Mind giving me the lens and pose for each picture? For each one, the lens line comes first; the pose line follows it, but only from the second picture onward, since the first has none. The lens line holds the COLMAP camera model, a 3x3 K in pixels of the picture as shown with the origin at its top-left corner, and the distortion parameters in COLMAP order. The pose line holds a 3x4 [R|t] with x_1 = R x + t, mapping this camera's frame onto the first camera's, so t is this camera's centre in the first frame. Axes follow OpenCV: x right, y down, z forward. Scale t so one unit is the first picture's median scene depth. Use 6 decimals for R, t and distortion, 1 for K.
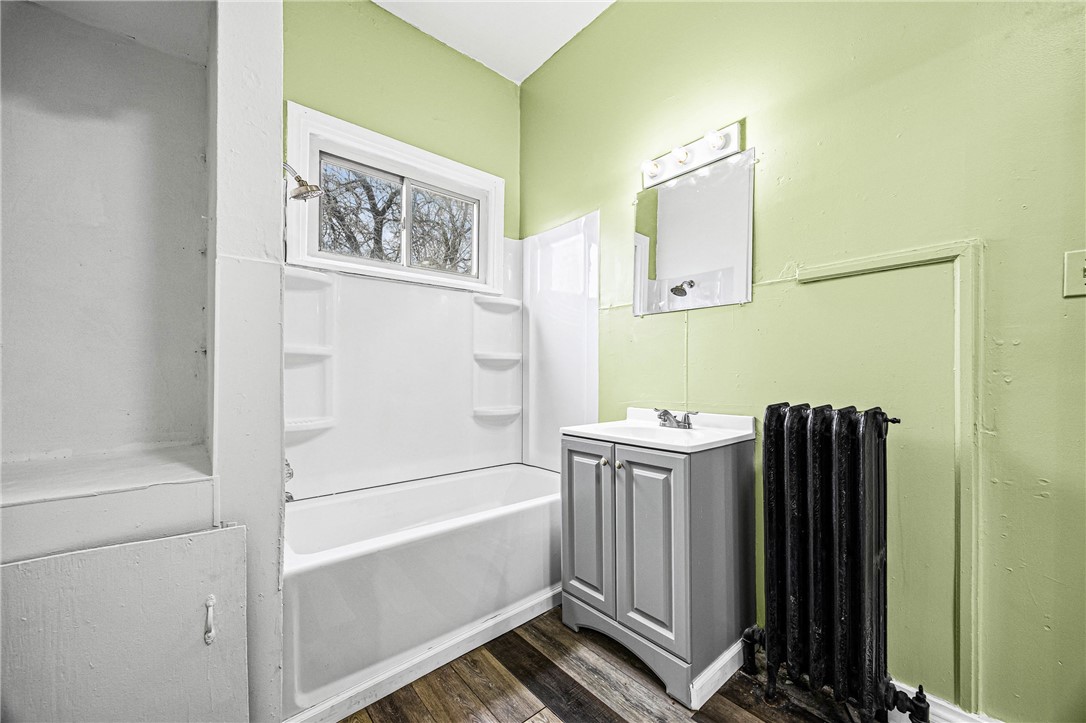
lens RADIAL K [[416.6, 0, 546.5], [0, 416.6, 364.7], [0, 0, 1]] dist [-0.003149, -0.000079]
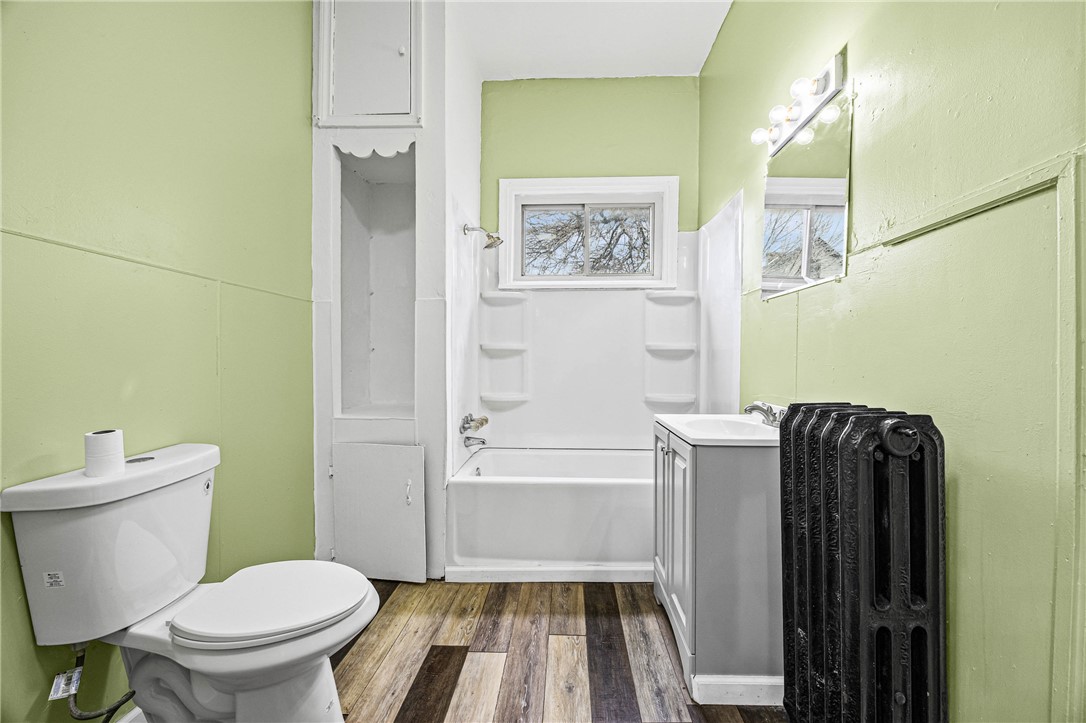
lens RADIAL K [[415.4, 0, 549.1], [0, 415.4, 355.3], [0, 0, 1]] dist [-0.001878, -0.000123]
pose [[0.733507, -0.005962, -0.679656, 0.559346], [0.010199, 0.999945, 0.002235, -0.006255], [0.679606, -0.008571, 0.733528, 0.025494]]
